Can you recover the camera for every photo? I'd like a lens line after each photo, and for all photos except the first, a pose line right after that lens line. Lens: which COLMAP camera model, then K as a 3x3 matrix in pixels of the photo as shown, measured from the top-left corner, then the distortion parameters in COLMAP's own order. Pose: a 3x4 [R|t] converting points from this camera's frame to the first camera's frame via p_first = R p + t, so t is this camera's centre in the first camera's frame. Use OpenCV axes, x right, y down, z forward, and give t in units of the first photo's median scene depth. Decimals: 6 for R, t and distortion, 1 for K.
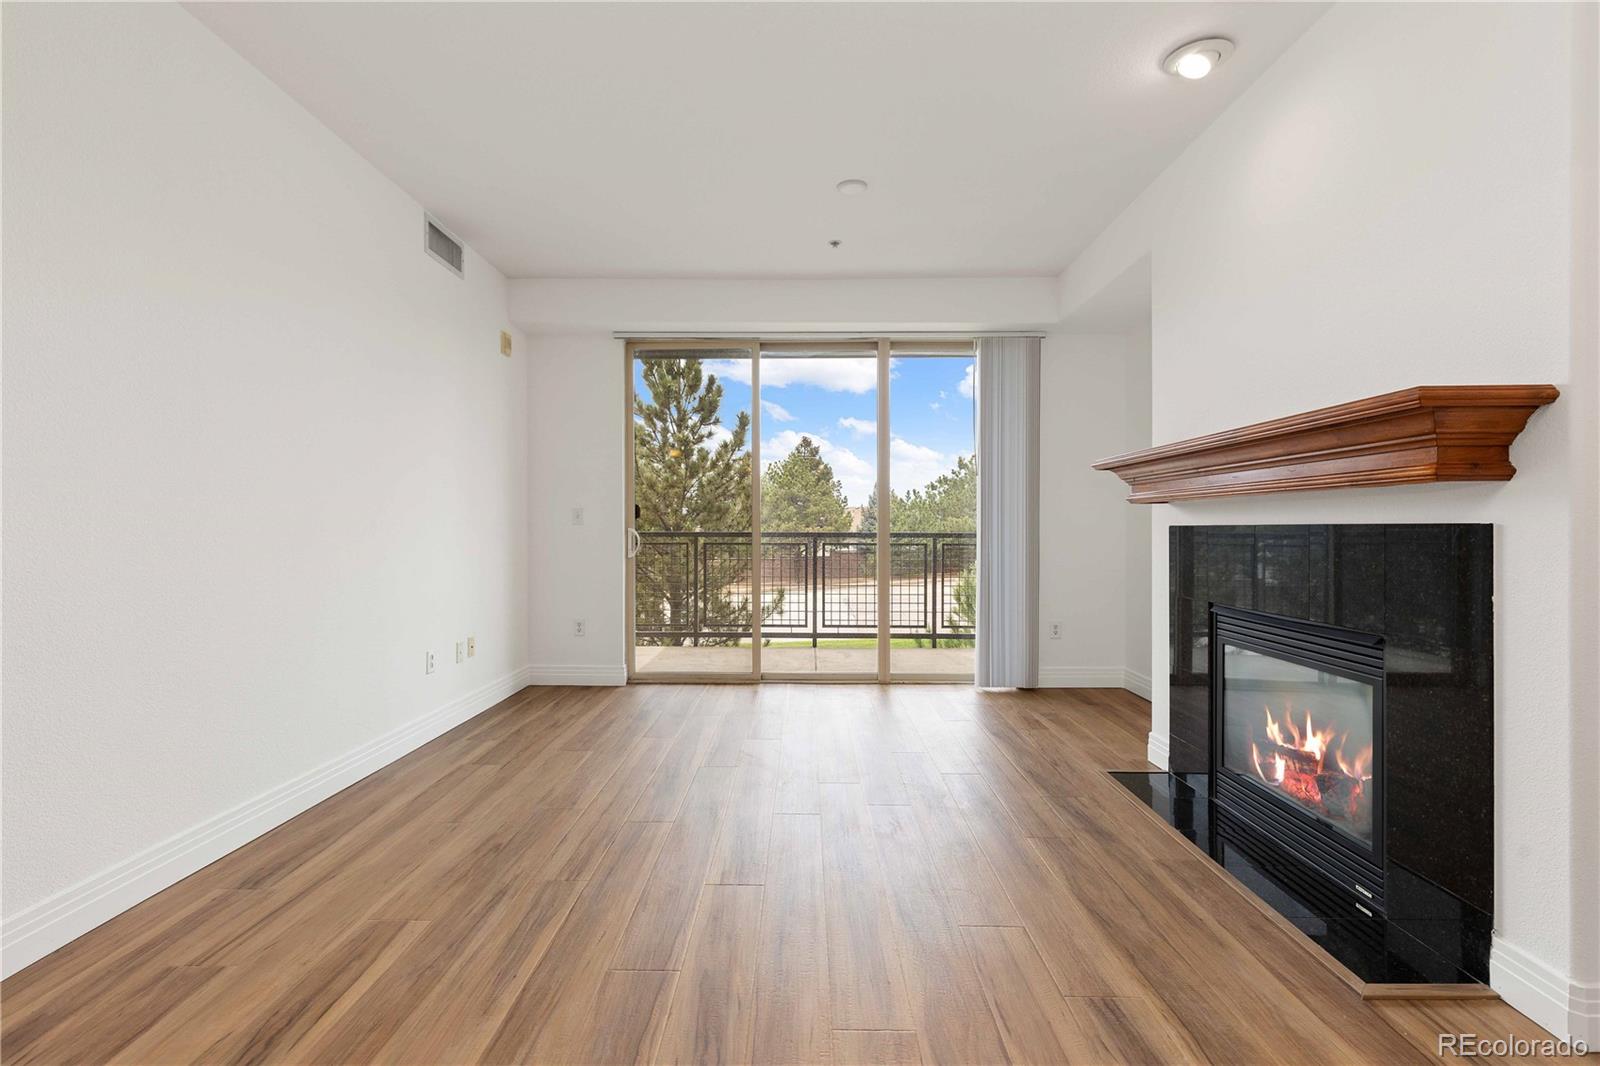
lens RADIAL K [[720.3, 0, 800.0], [0, 720.3, 533.0], [0, 0, 1]] dist [-0.000988, 0.000337]
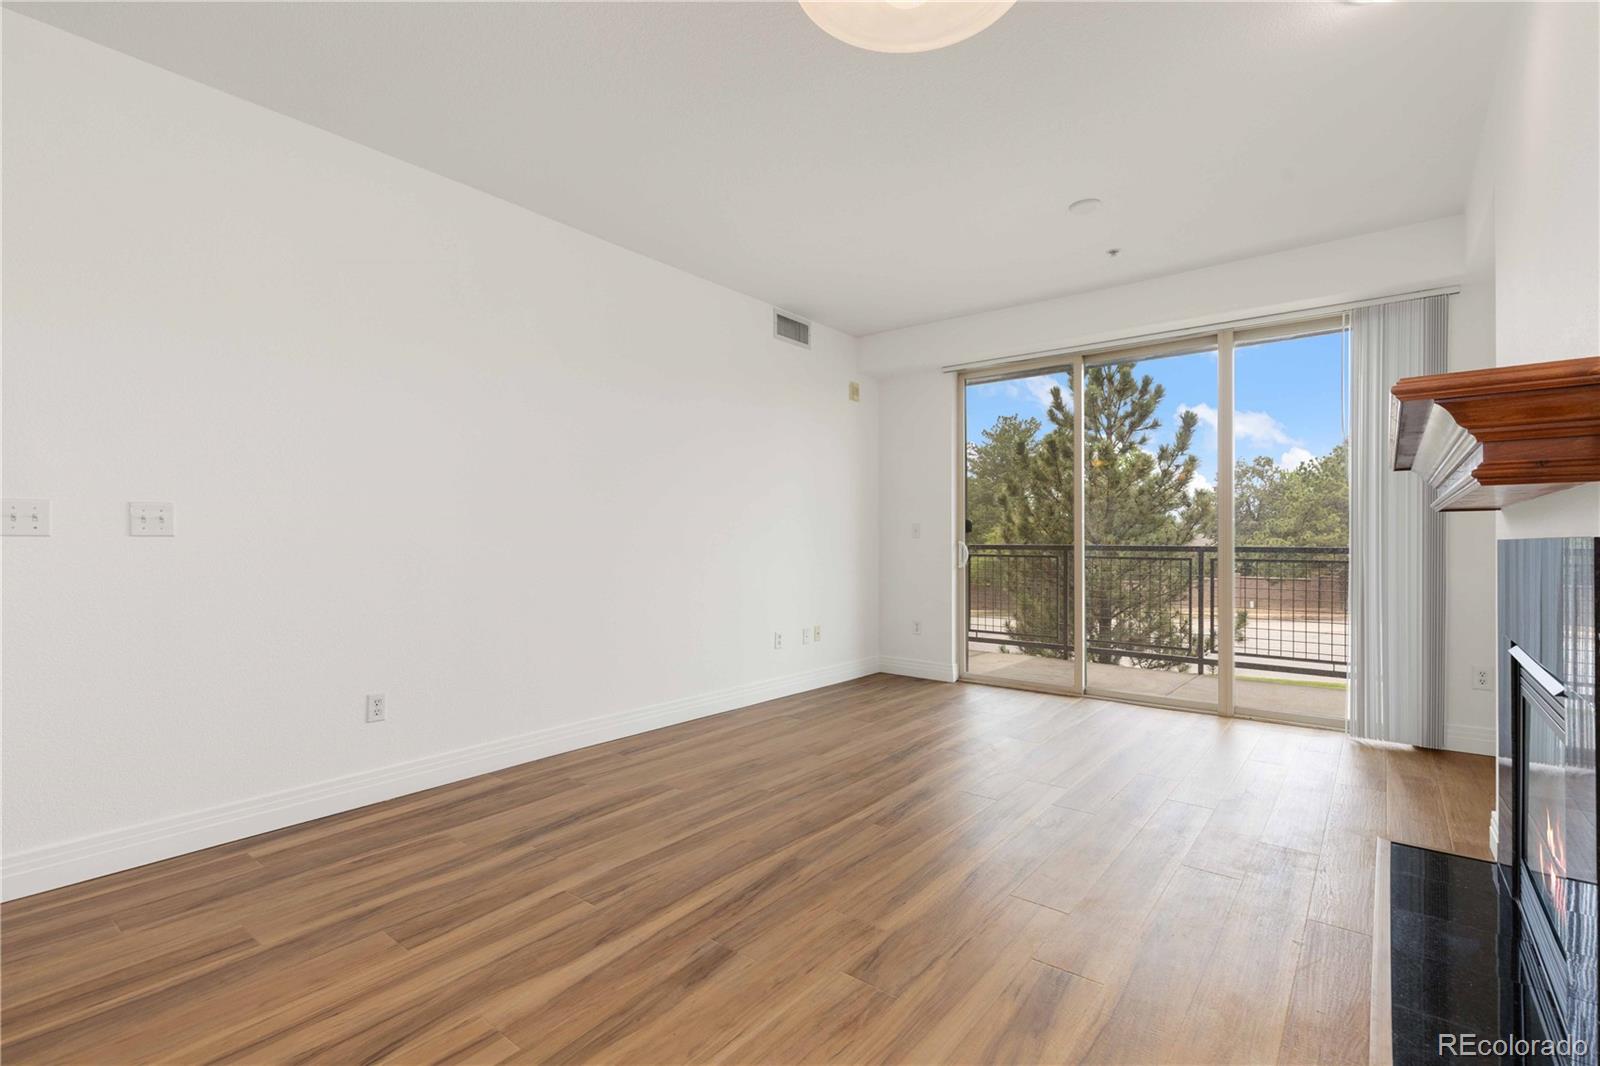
lens RADIAL K [[732.8, 0, 796.8], [0, 732.8, 539.9], [0, 0, 1]] dist [0.000496, 0.000439]
pose [[0.785699, 0.001040, -0.618608, 0.262545], [-0.006044, 0.999964, -0.005995, 0.000097], [0.618579, 0.008449, 0.785677, -0.041426]]
